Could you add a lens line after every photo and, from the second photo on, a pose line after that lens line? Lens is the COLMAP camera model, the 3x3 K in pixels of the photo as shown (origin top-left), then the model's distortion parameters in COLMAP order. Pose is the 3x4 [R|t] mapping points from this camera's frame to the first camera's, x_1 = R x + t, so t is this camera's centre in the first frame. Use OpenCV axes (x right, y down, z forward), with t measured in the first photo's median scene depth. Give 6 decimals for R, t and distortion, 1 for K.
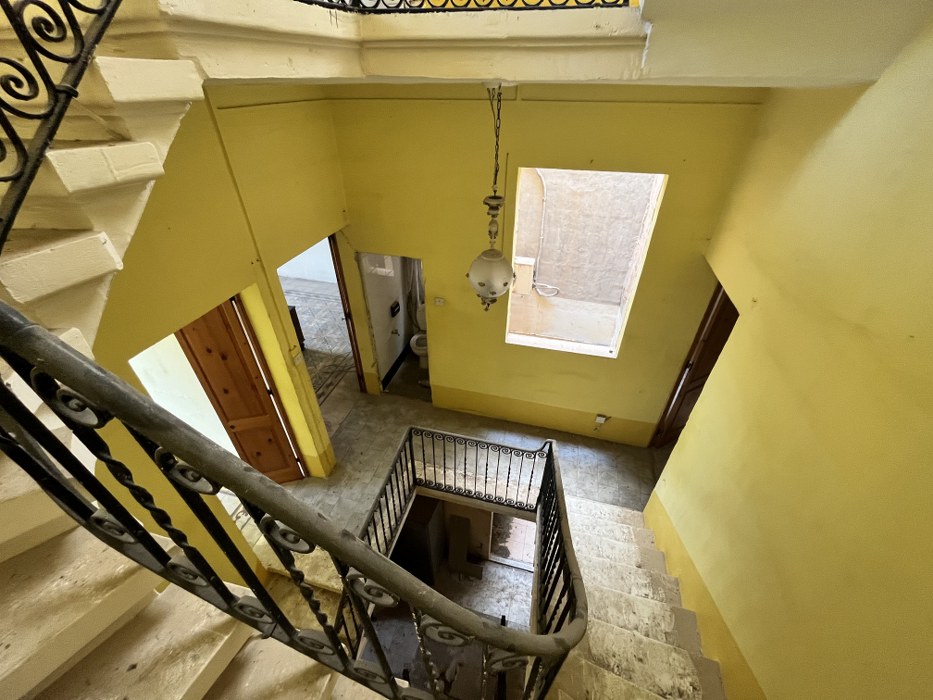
lens RADIAL K [[375.7, 0, 465.0], [0, 375.7, 351.3], [0, 0, 1]] dist [0.000153, -0.000161]
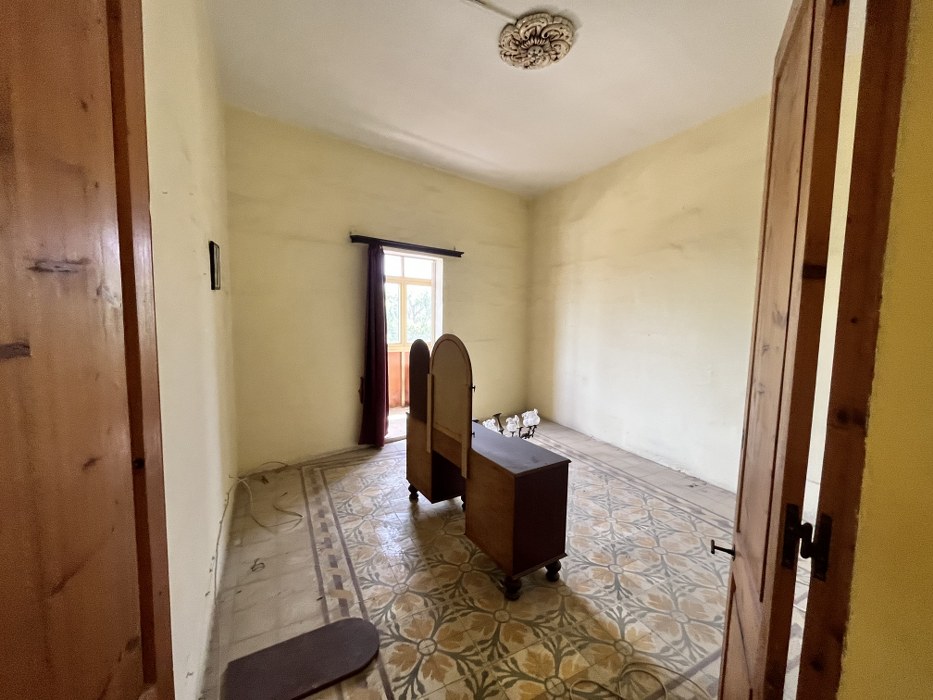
lens RADIAL K [[375.7, 0, 462.8], [0, 375.7, 347.4], [0, 0, 1]] dist [0.000153, -0.000161]
pose [[0.658646, 0.068373, -0.749340, -0.196105], [-0.449441, 0.834447, -0.318905, -0.034967], [0.603480, 0.546830, 0.580335, 0.529516]]
